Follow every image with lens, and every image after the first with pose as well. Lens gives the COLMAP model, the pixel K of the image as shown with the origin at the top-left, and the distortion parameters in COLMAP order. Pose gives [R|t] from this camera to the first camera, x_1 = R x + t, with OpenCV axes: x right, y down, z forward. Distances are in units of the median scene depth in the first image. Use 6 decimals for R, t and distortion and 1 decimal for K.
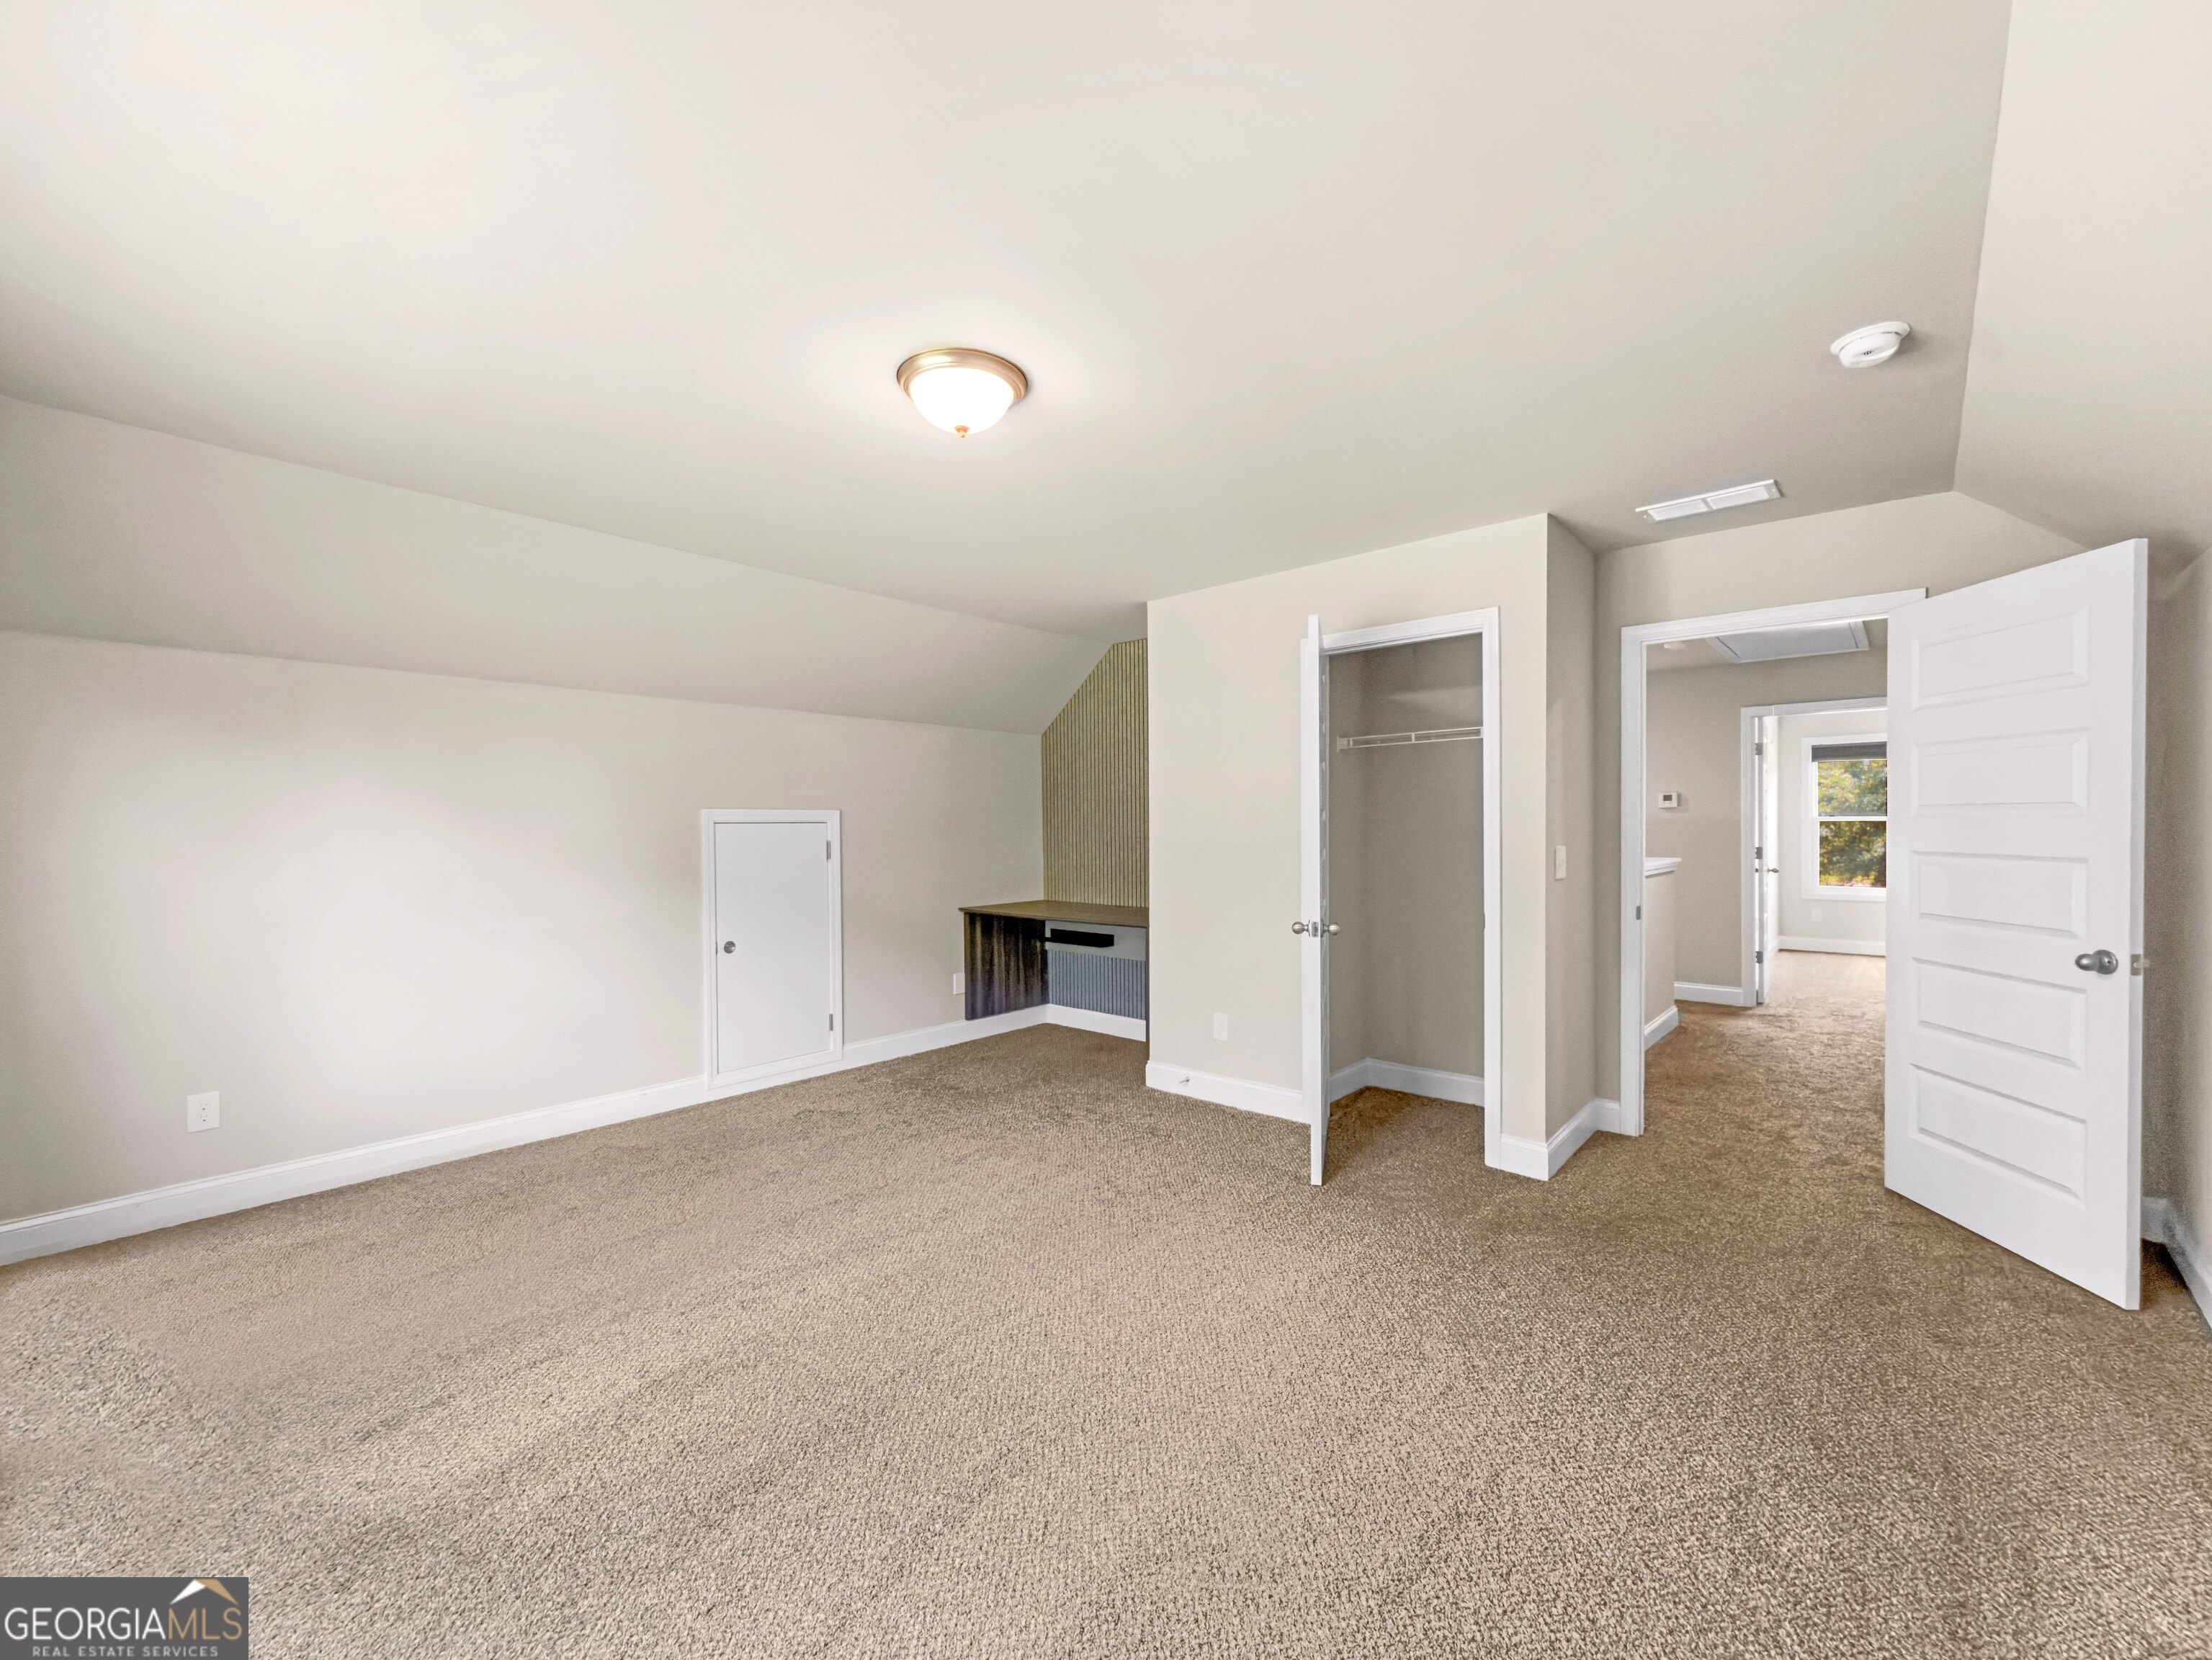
lens RADIAL K [[907.0, 0, 1106.0], [0, 907.0, 830.0], [0, 0, 1]] dist [-0.000692, 0.000179]
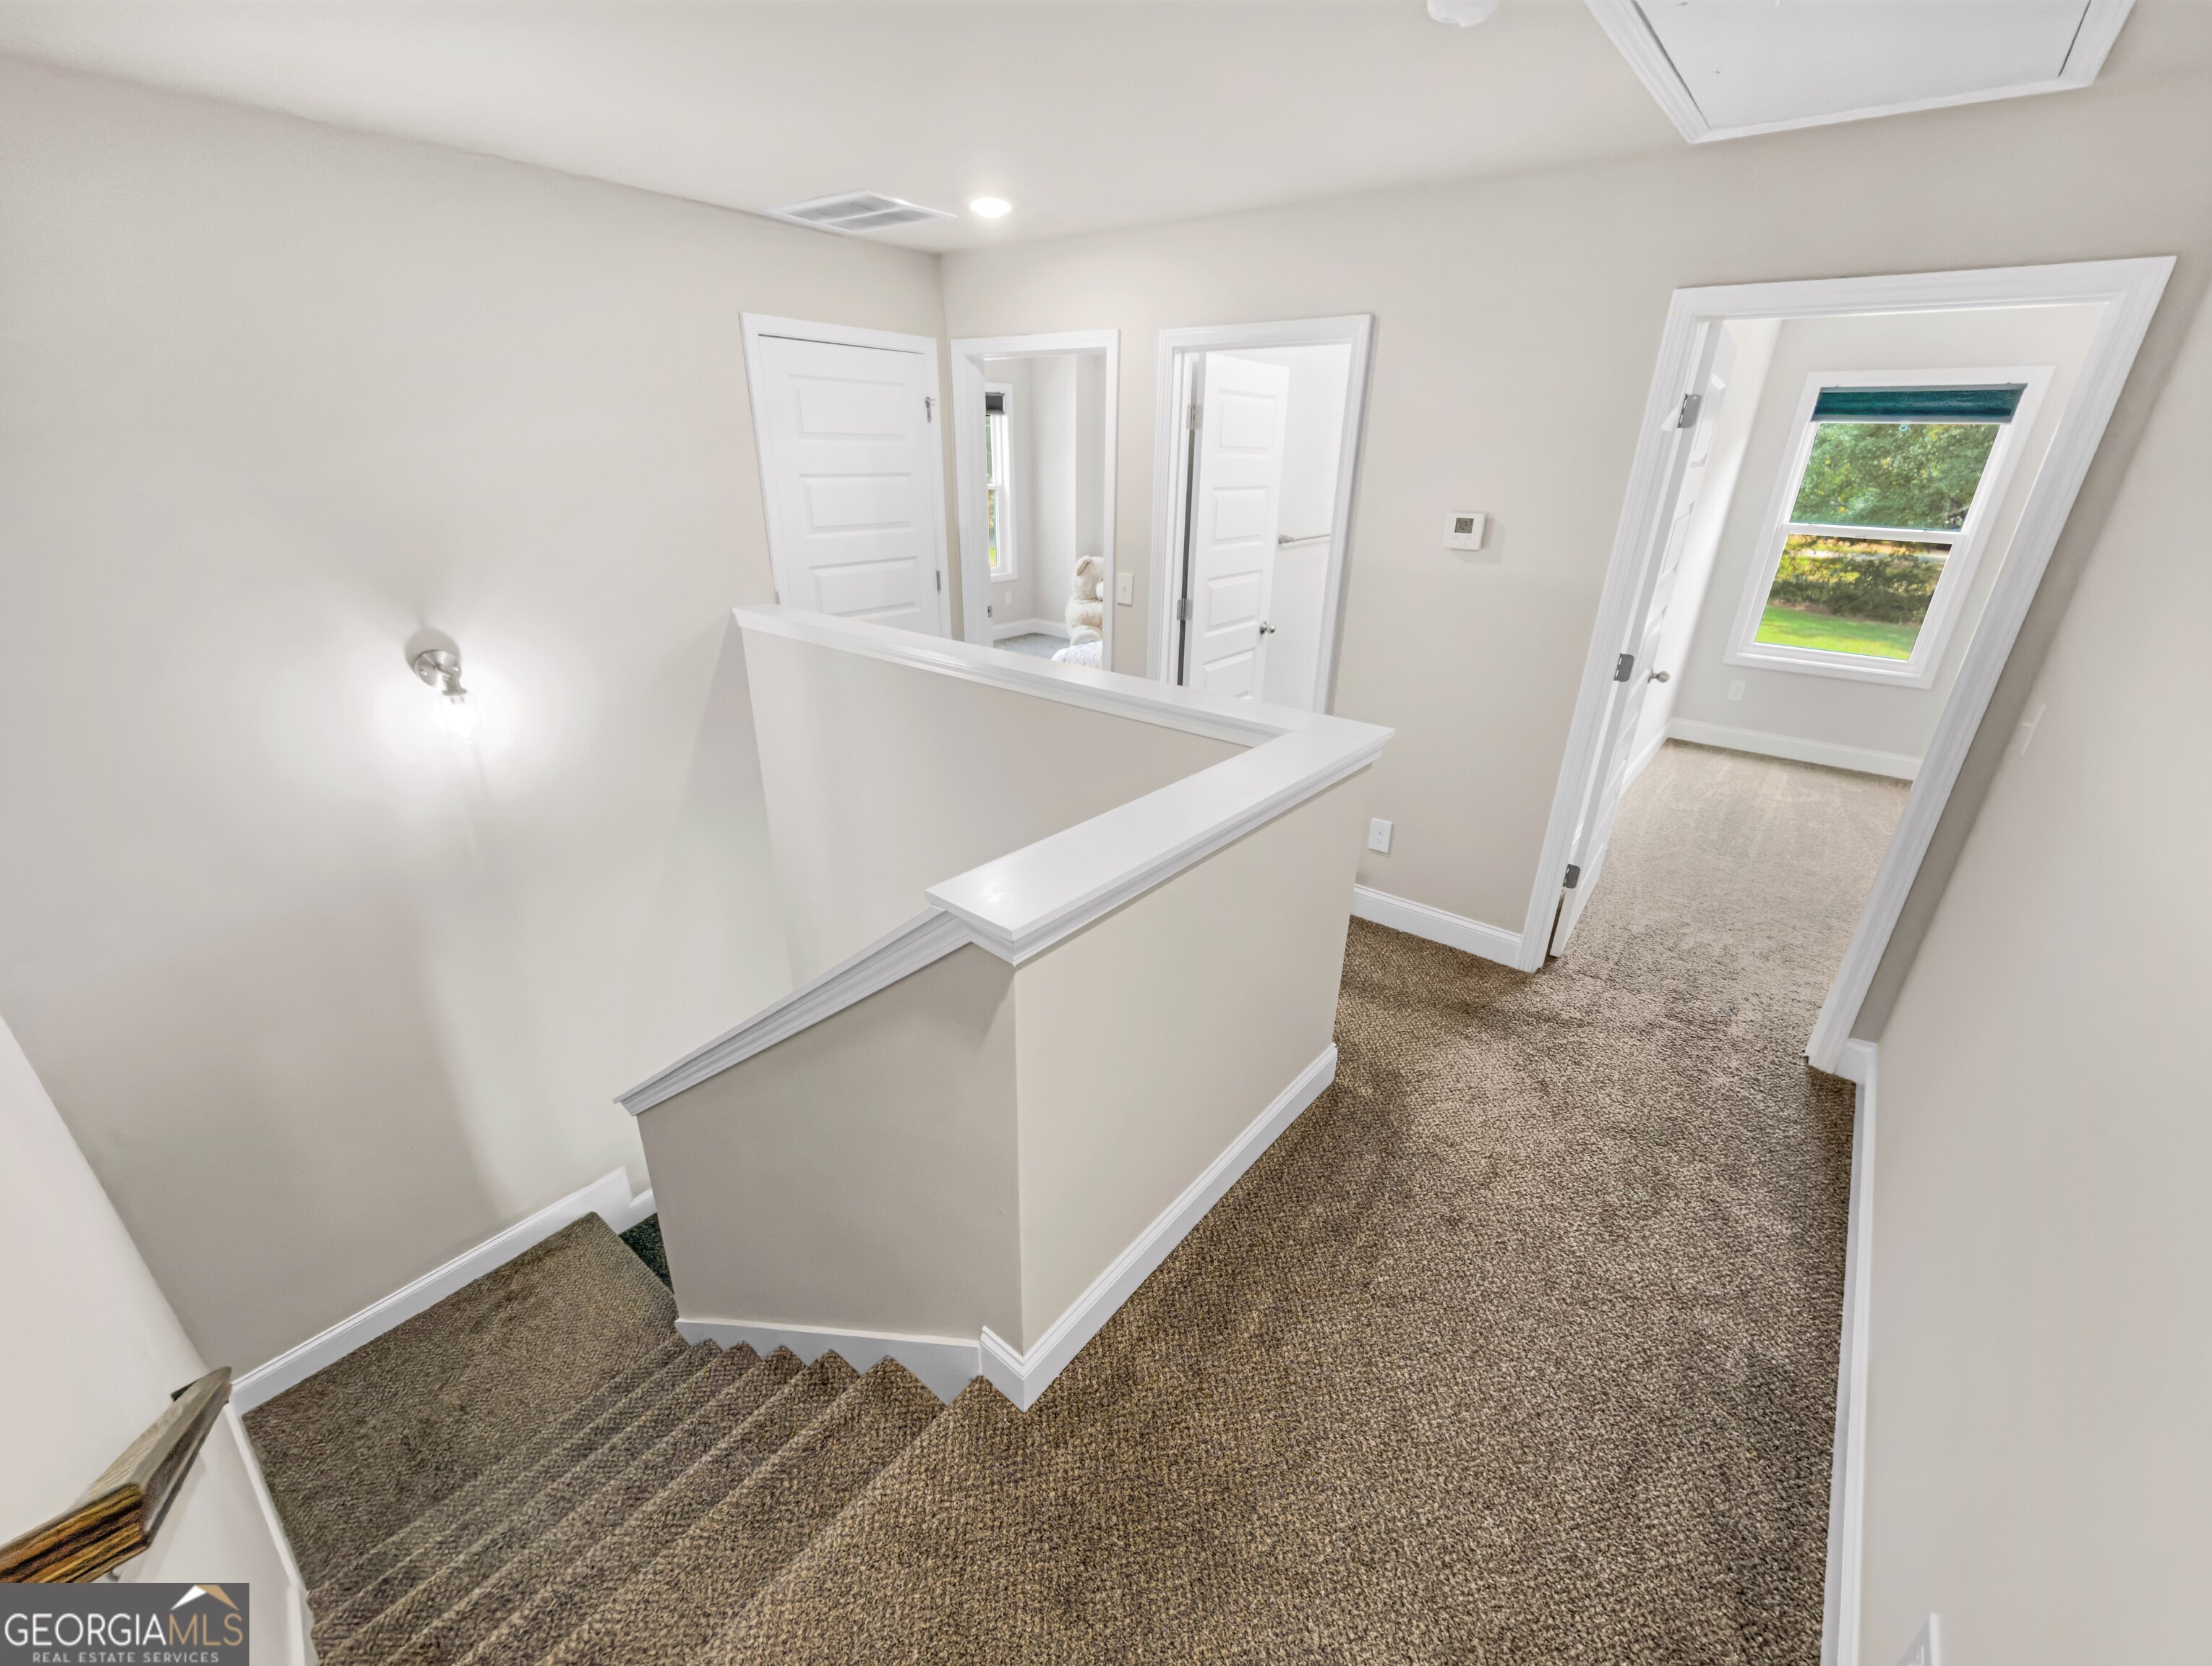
lens RADIAL K [[909.3, 0, 1112.6], [0, 909.3, 856.7], [0, 0, 1]] dist [-0.000305, 0.000693]
pose [[0.998087, -0.002200, 0.061790, 0.291557], [-0.023074, 0.913912, 0.405256, -0.043866], [-0.057363, -0.405906, 0.912113, 0.375393]]
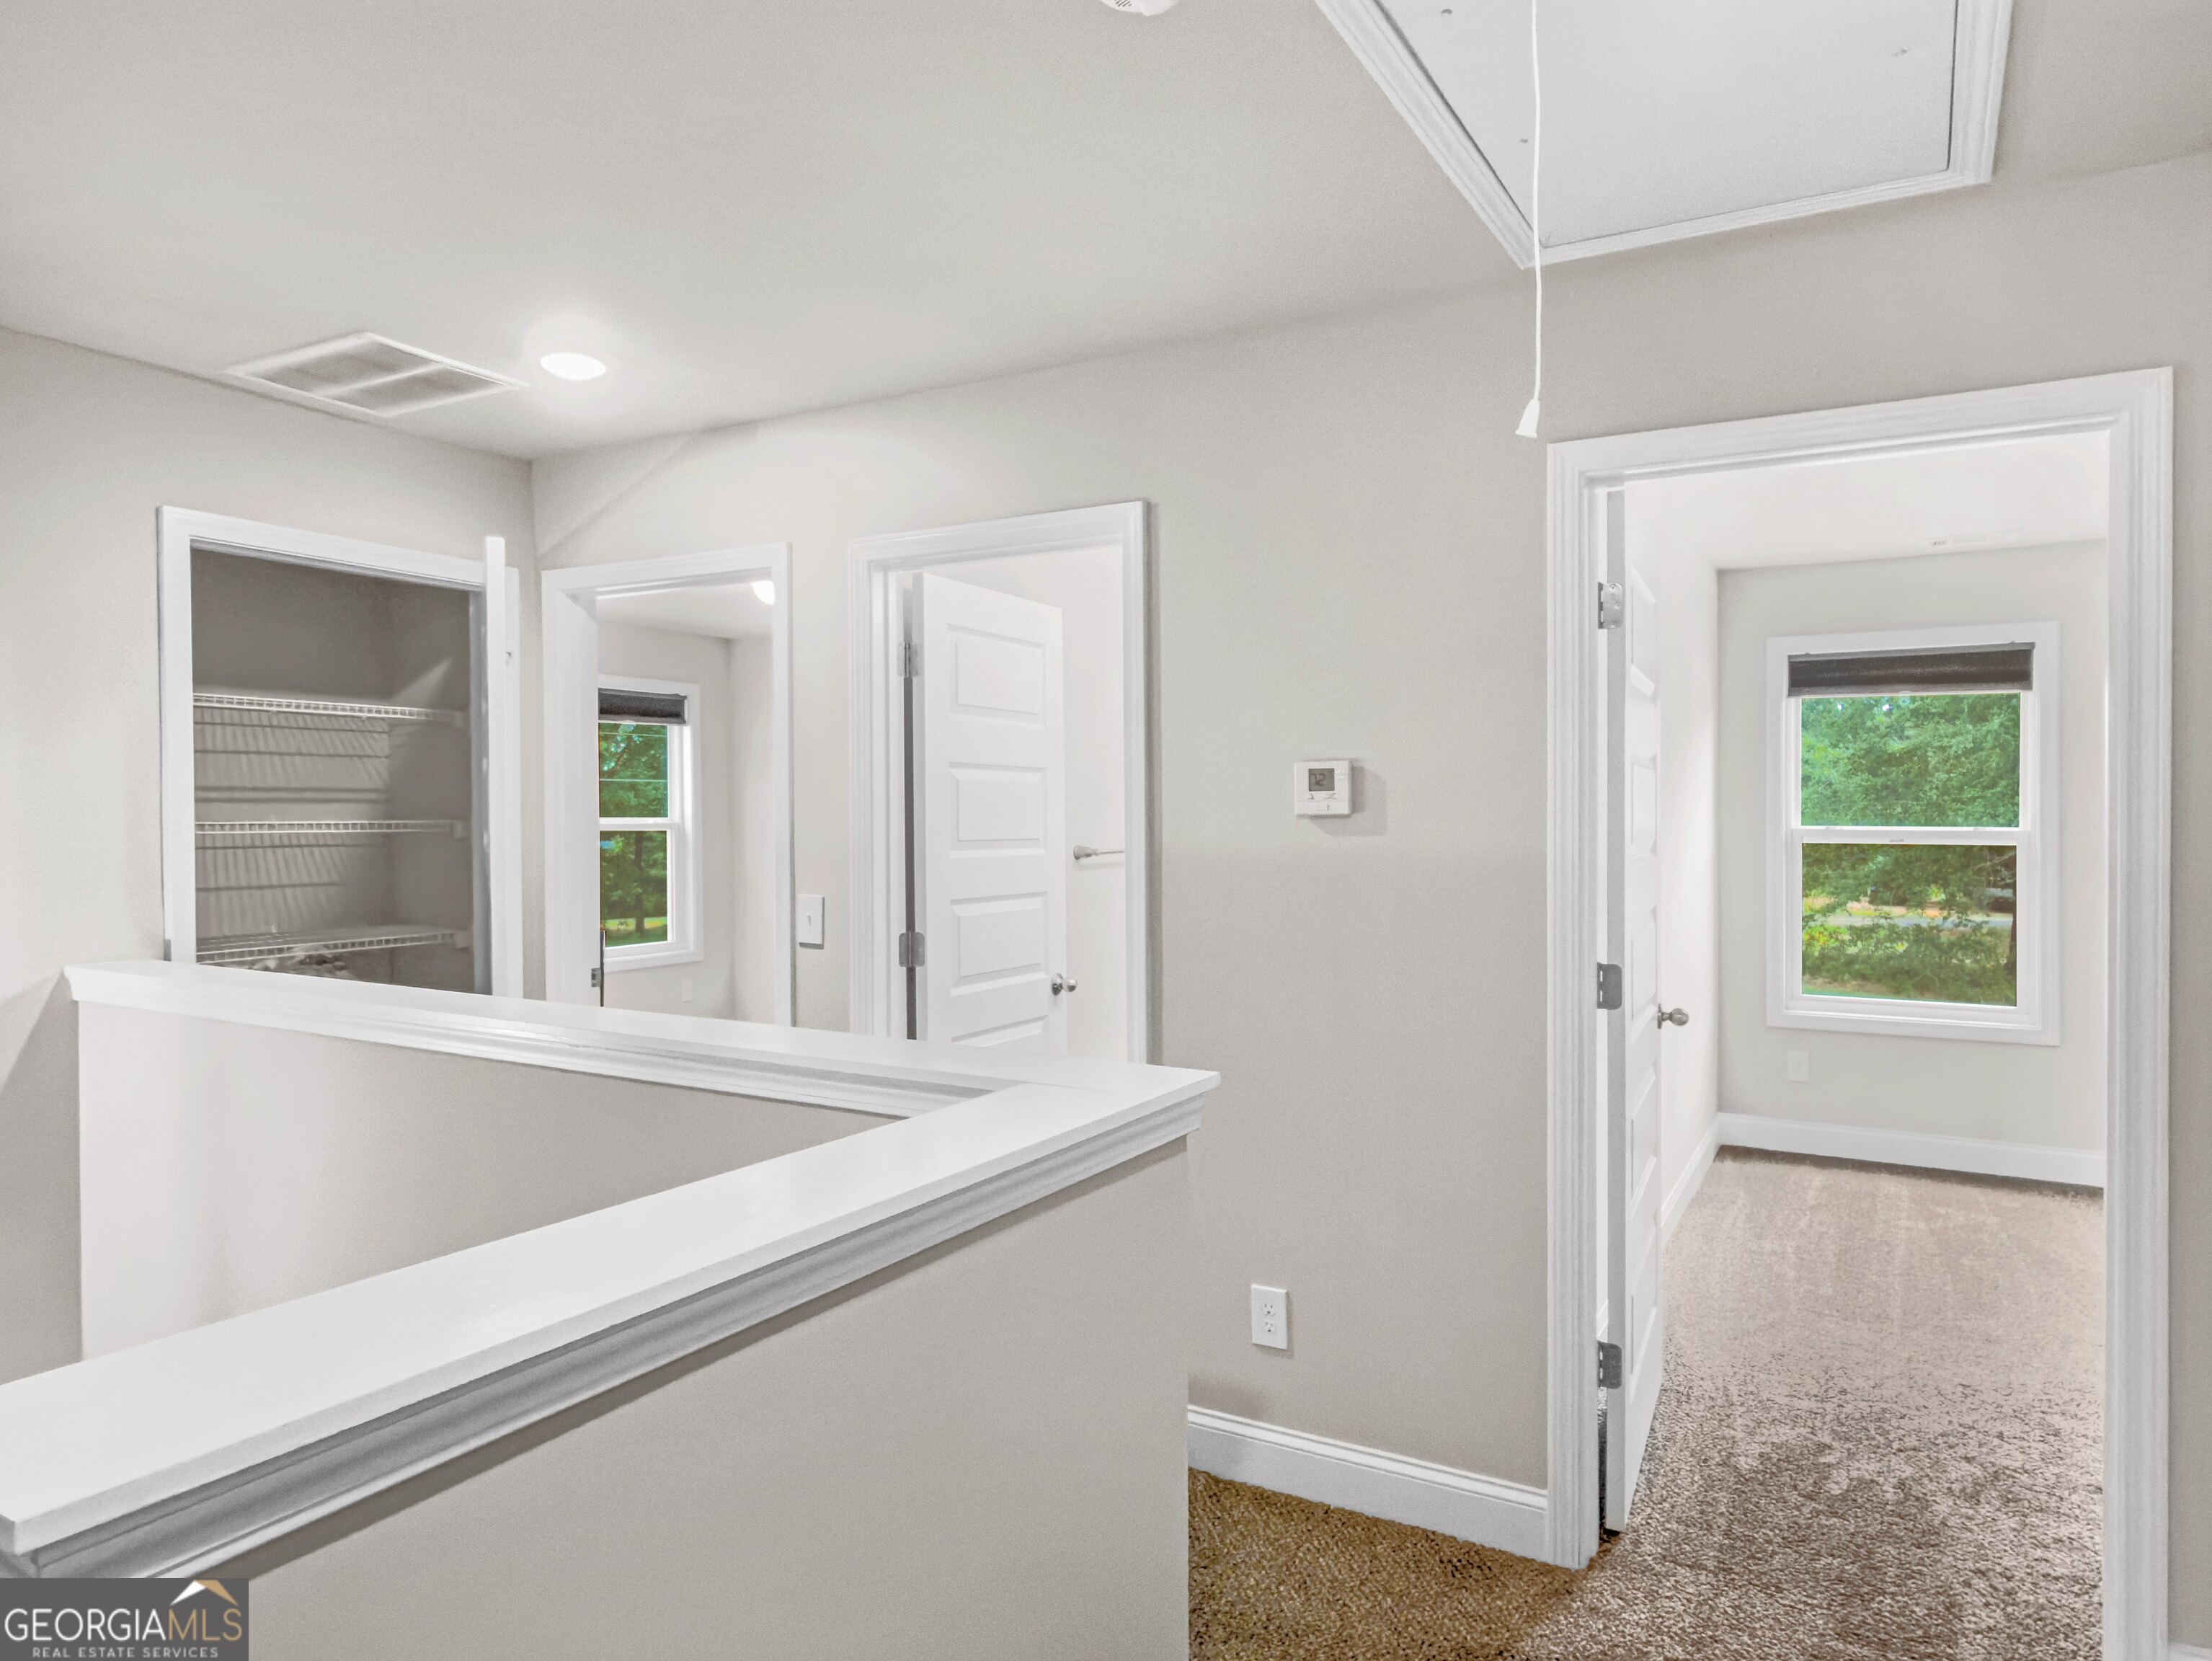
lens RADIAL K [[1383.2, 0, 1106.0], [0, 1383.2, 830.5], [0, 0, 1]] dist [0.001530, -0.000937]
pose [[0.980120, -0.002047, 0.198393, 0.325319], [0.001333, 0.999992, 0.003735, -0.015017], [-0.198400, -0.003396, 0.980115, 0.413446]]
